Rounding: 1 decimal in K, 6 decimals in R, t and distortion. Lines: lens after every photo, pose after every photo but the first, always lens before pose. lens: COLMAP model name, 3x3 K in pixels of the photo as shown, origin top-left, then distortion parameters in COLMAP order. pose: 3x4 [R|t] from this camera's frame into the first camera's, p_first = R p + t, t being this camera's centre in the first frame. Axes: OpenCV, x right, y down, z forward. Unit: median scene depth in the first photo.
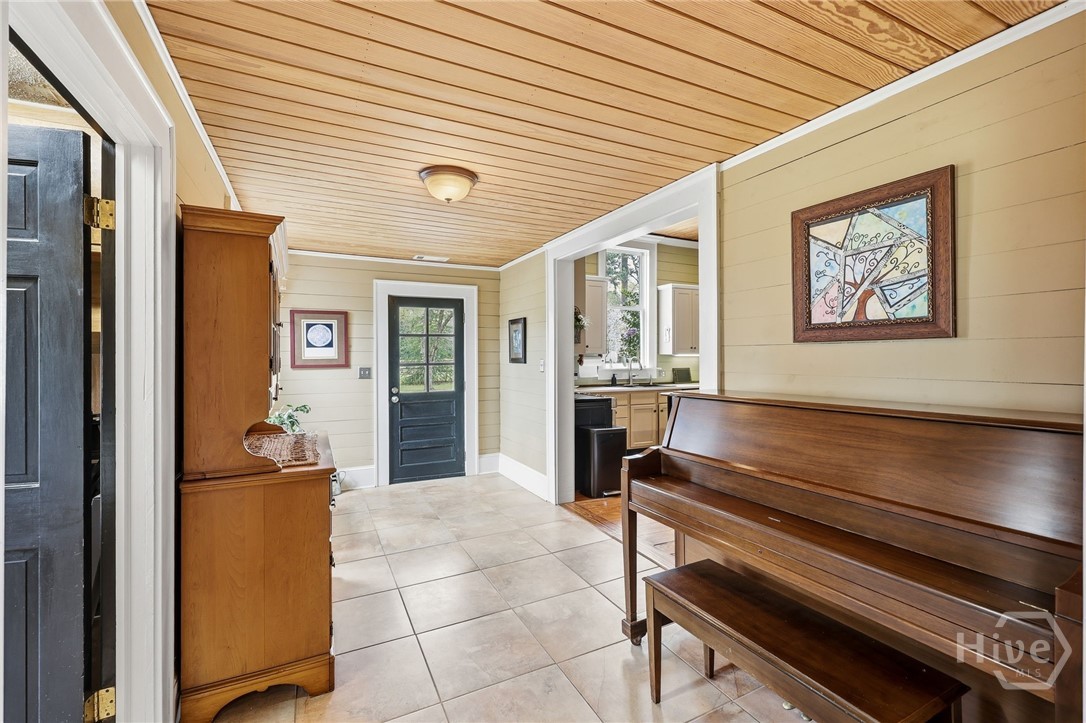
lens RADIAL K [[463.8, 0, 543.0], [0, 463.8, 361.5], [0, 0, 1]] dist [0.001361, 0.000194]
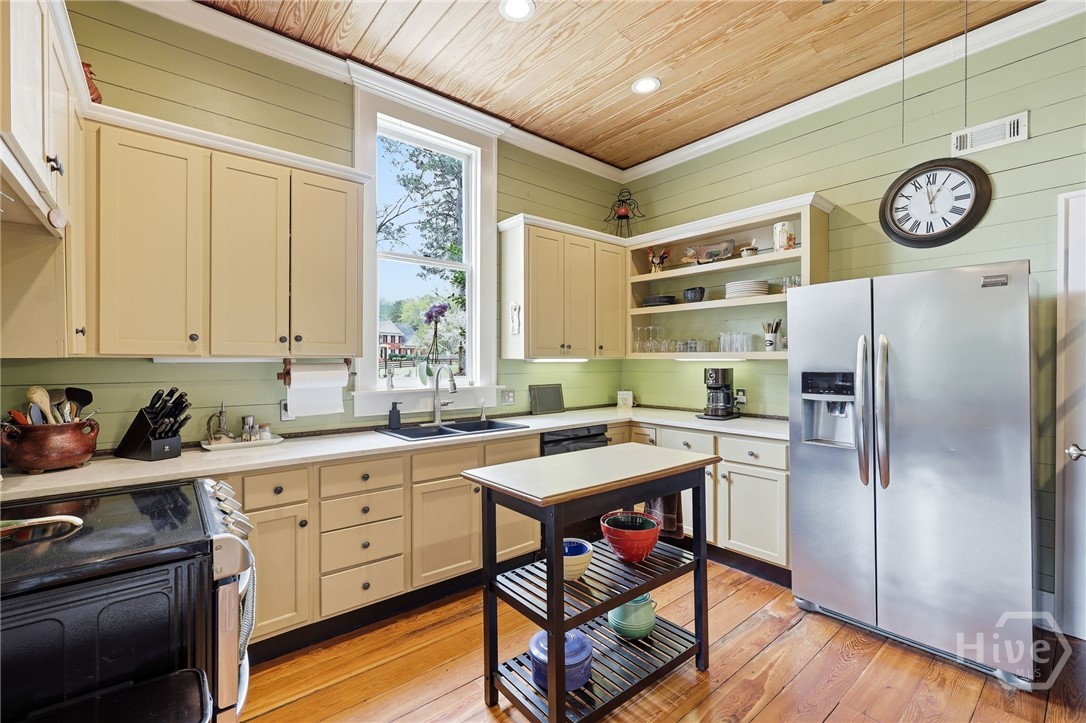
lens RADIAL K [[463.8, 0, 543.0], [0, 463.8, 361.5], [0, 0, 1]] dist [0.001361, 0.000194]
pose [[0.971883, 0.001713, 0.235458, 0.181394], [0.000303, 0.999964, -0.008529, -0.008390], [-0.235464, 0.008361, 0.971847, 0.516389]]
